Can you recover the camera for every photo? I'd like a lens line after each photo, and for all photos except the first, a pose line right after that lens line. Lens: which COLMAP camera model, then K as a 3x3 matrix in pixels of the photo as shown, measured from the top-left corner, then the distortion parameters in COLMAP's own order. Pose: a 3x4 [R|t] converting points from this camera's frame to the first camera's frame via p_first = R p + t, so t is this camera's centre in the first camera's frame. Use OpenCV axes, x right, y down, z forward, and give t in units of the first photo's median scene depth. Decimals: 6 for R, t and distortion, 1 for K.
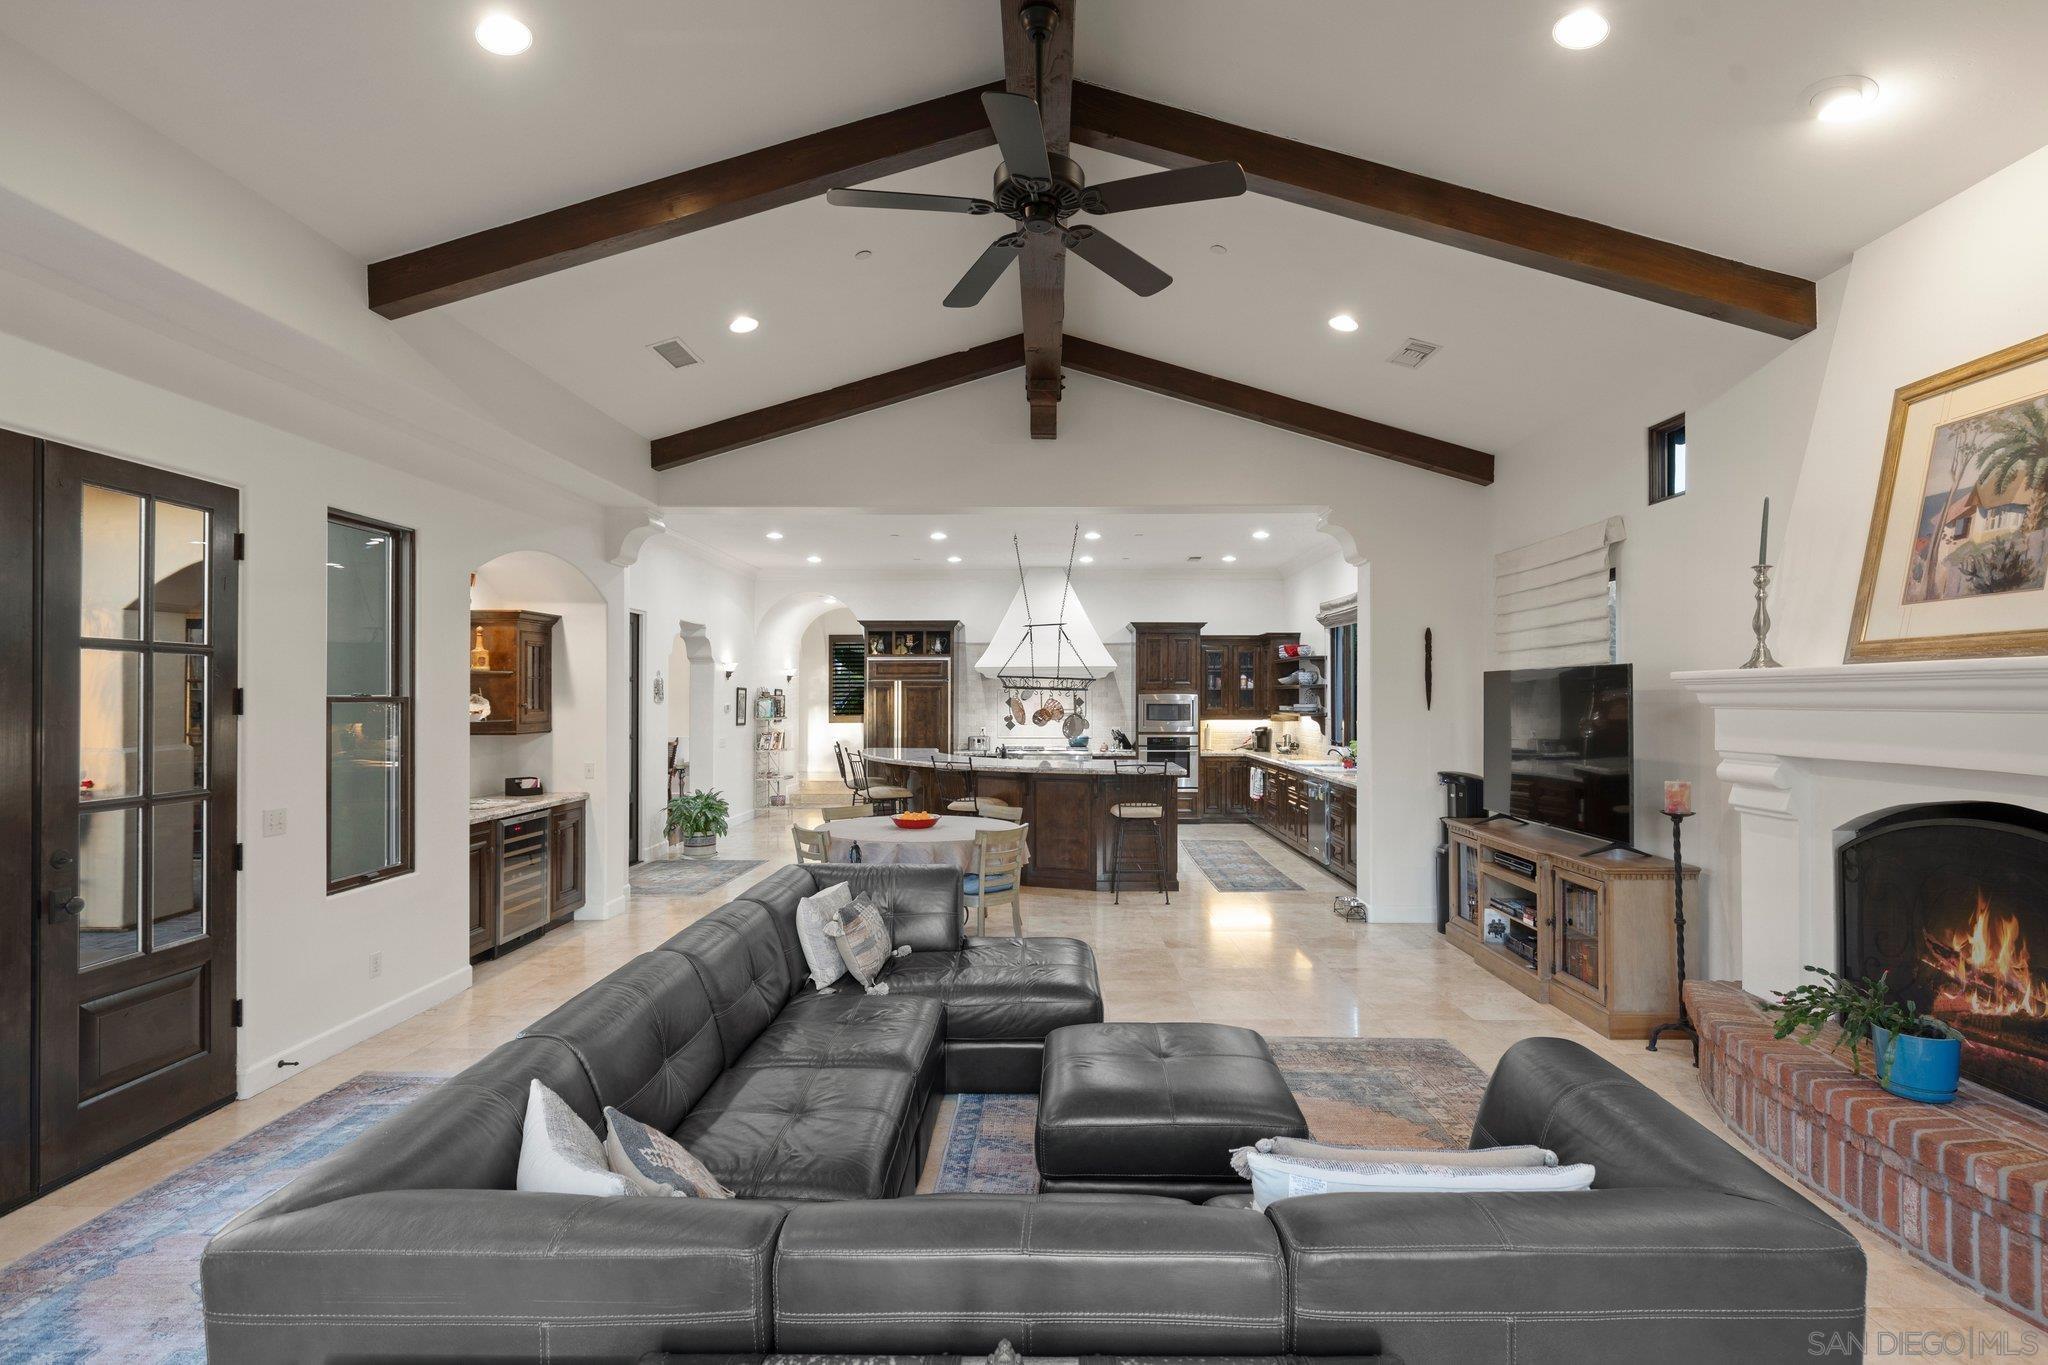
lens RADIAL K [[958.2, 0, 1031.5], [0, 958.2, 691.9], [0, 0, 1]] dist [-0.010156, 0.000423]
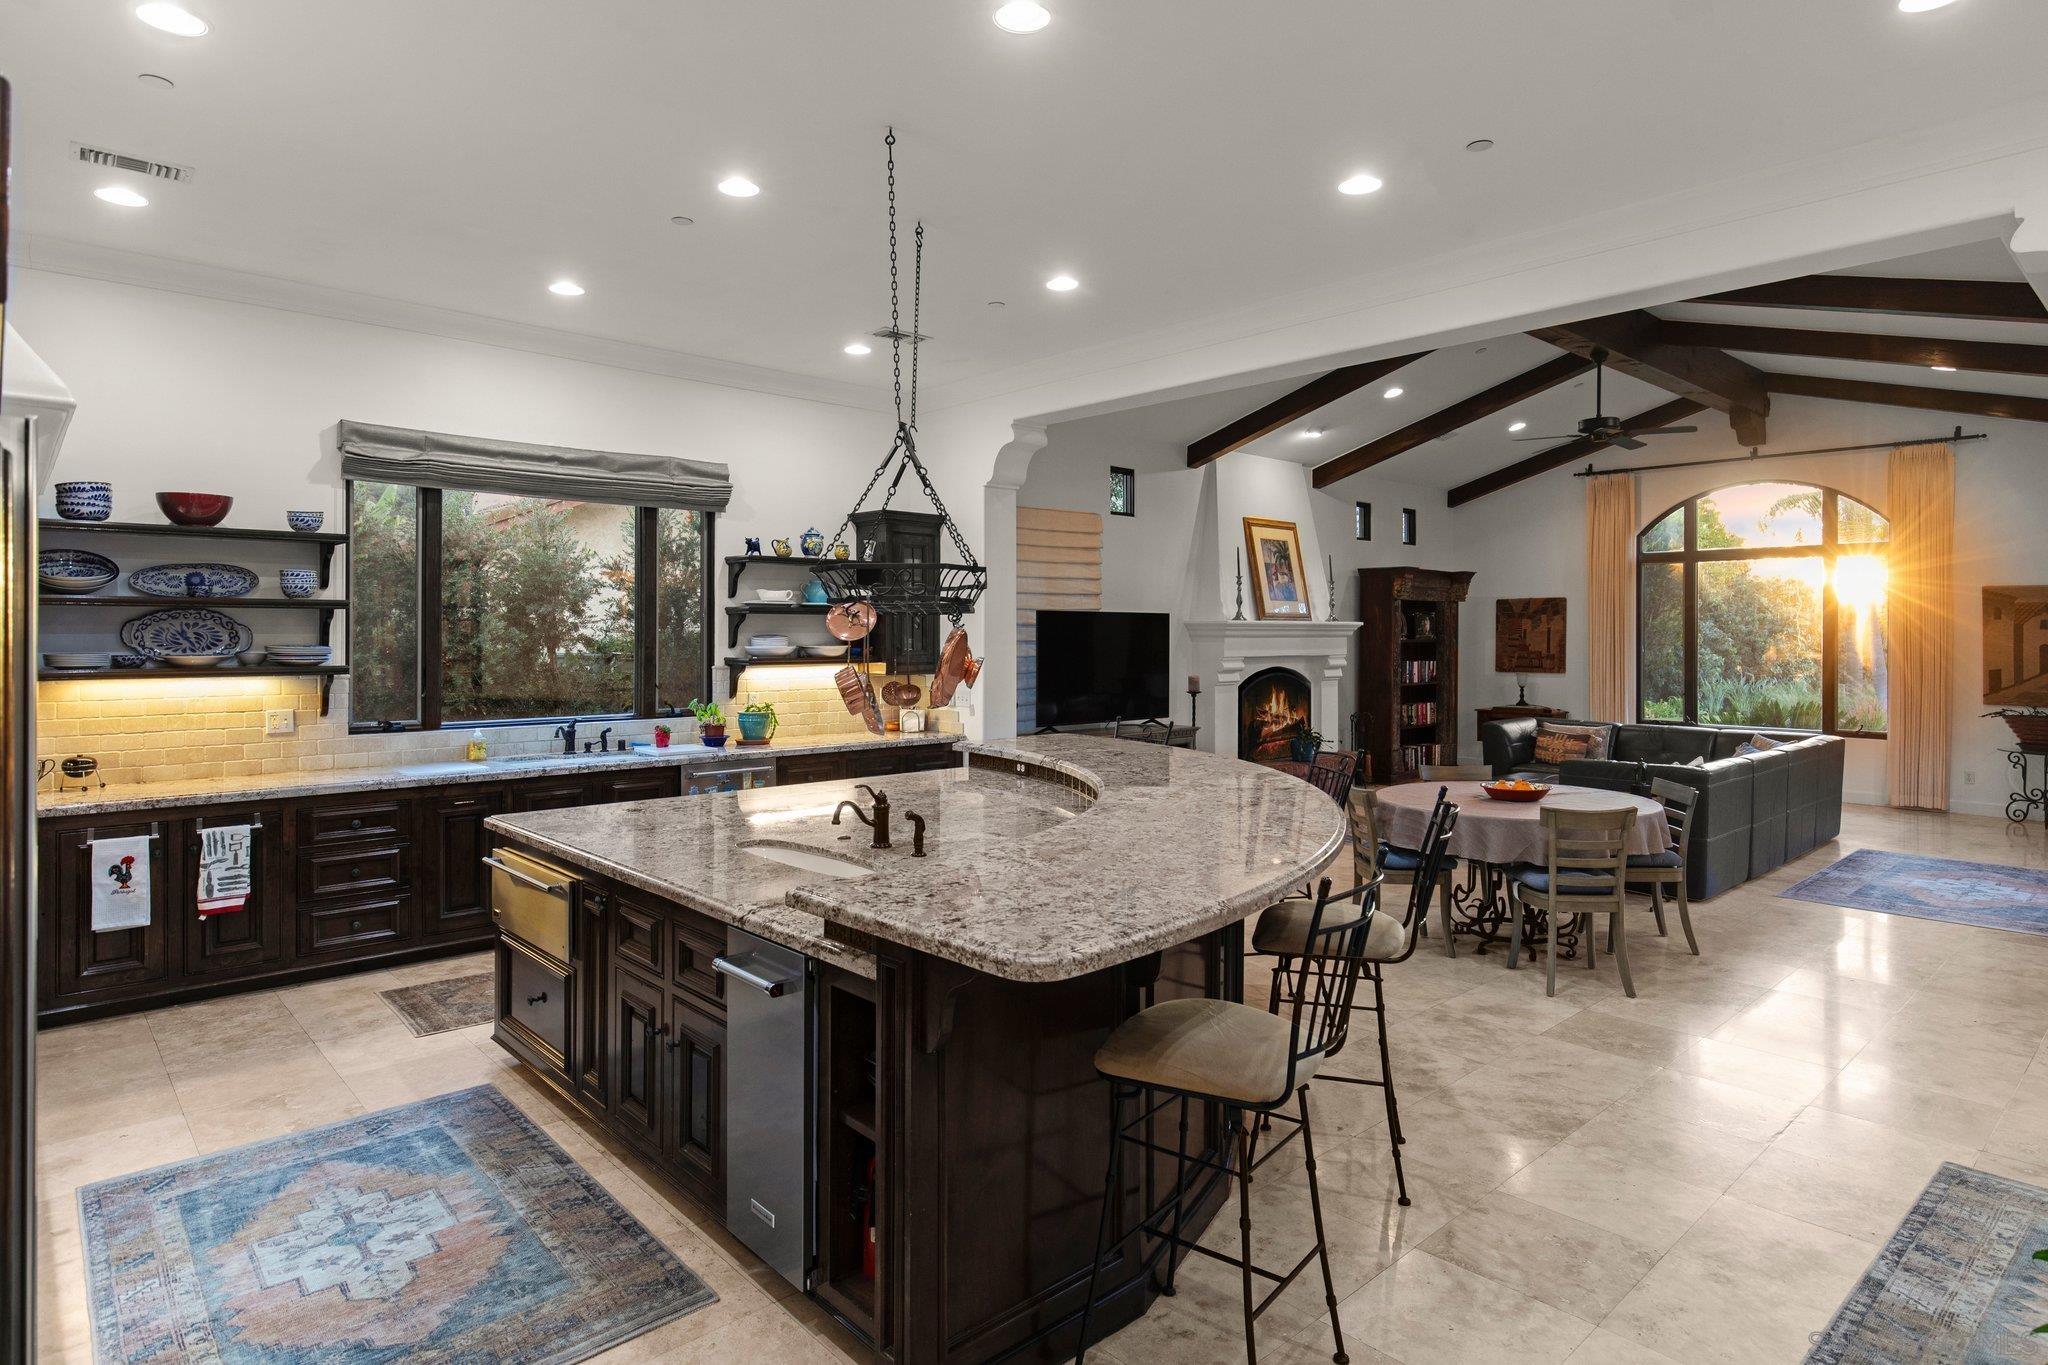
lens RADIAL K [[1133.3, 0, 1030.3], [0, 1133.3, 632.3], [0, 0, 1]] dist [0.006216, 0.000460]
pose [[-0.692804, -0.001479, 0.721125, -0.338959], [-0.006660, 0.999968, -0.004347, 0.007764], [-0.721096, -0.007814, -0.692792, 1.271149]]
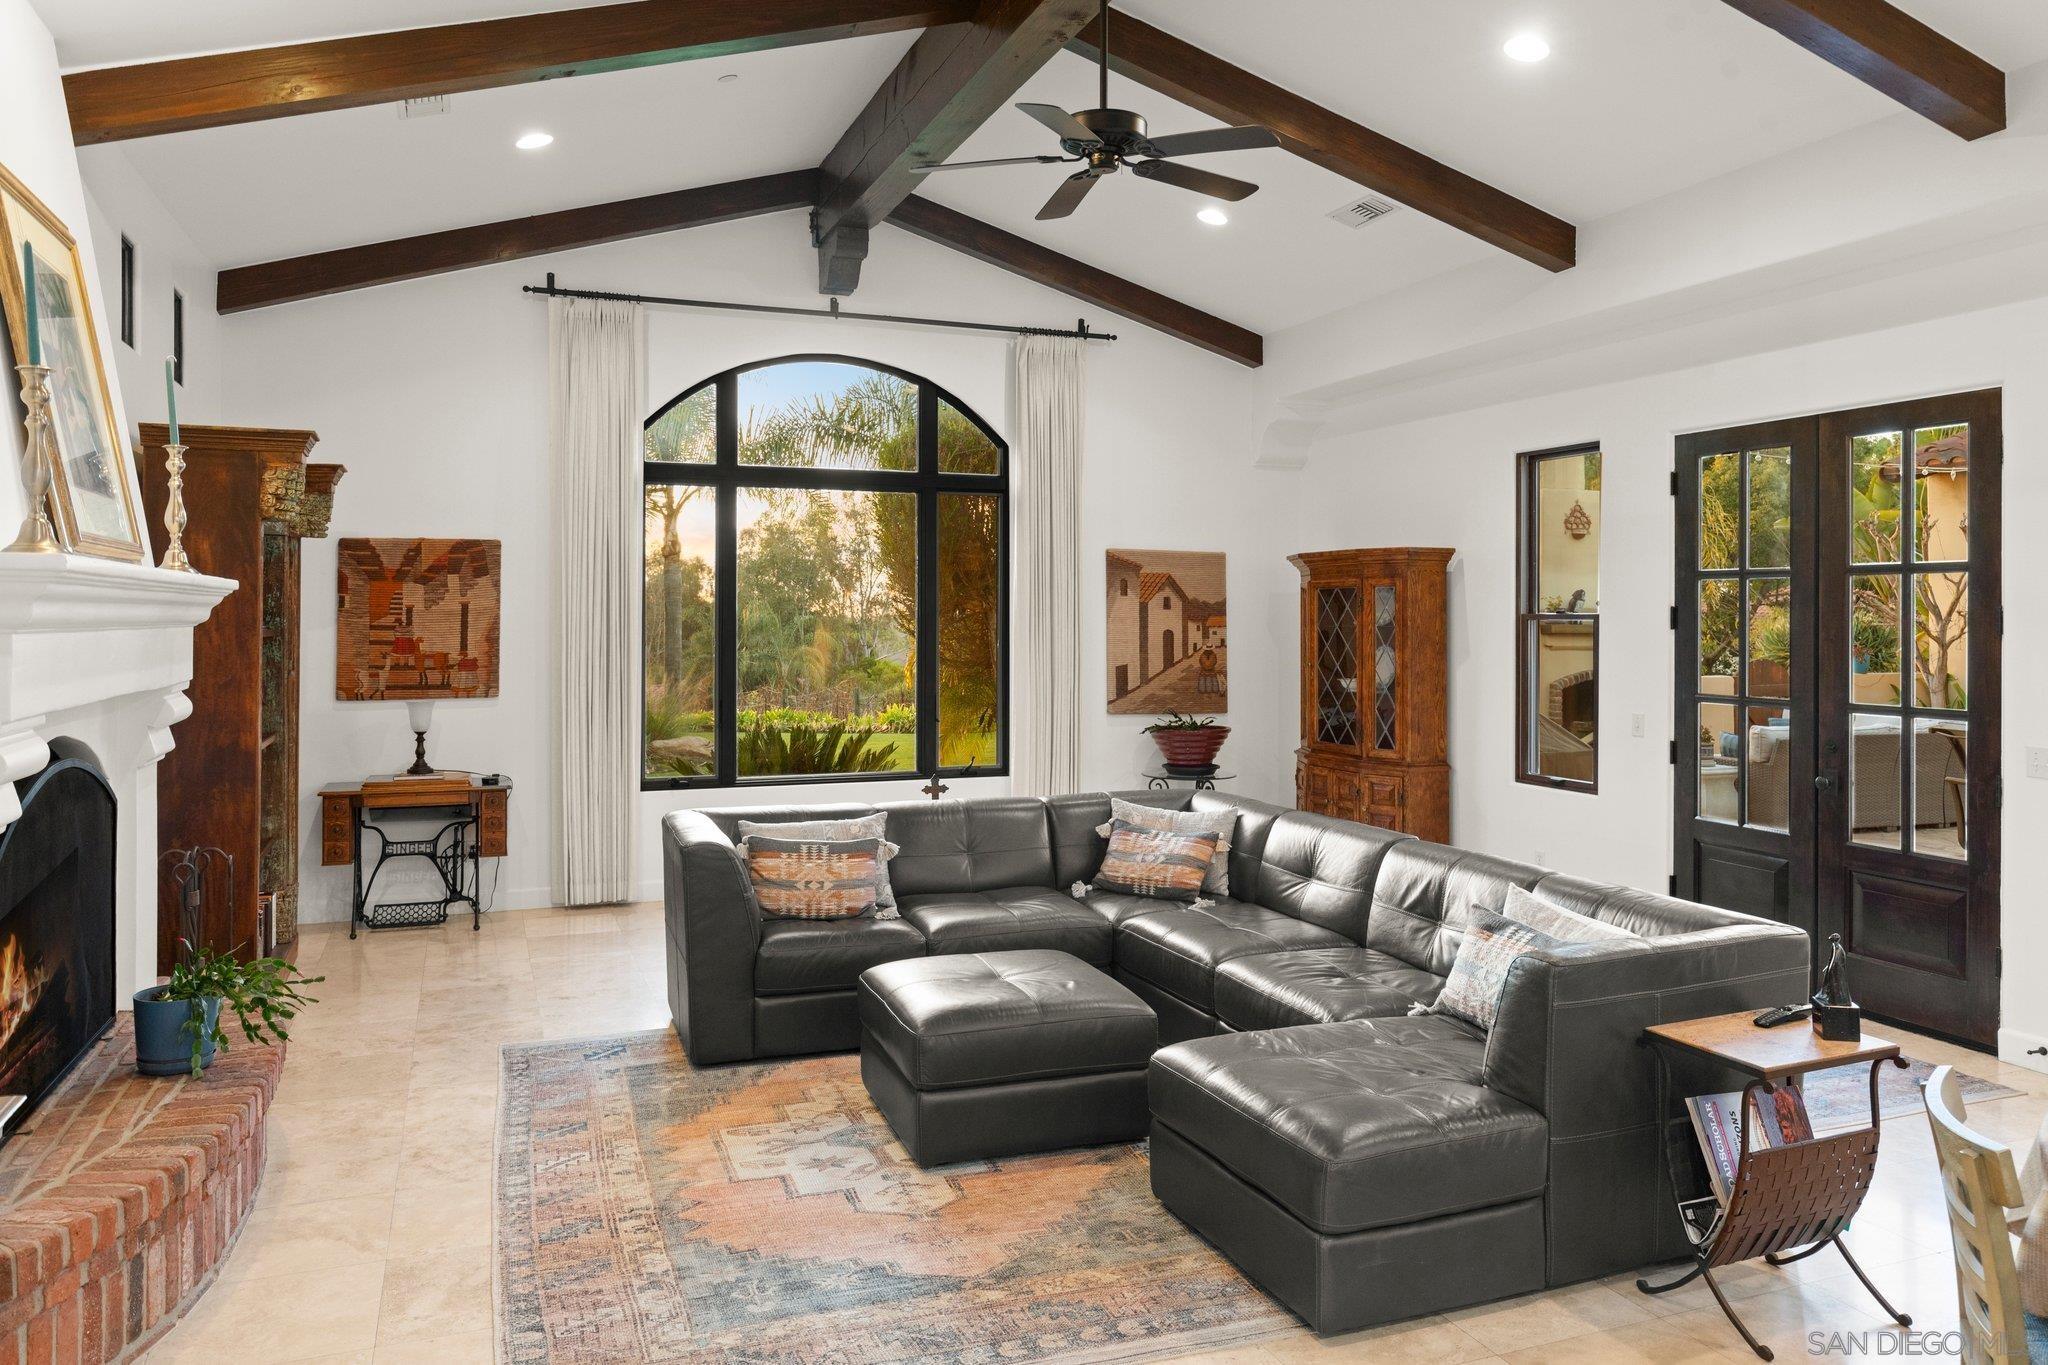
lens RADIAL K [[1387.2, 0, 992.5], [0, 1387.2, 630.2], [0, 0, 1]] dist [0.006077, -0.000445]
pose [[-0.929817, 0.001201, -0.368022, 0.210346], [0.001509, 0.999999, -0.000548, 0.008824], [0.368020, -0.001065, -0.929817, 0.734162]]
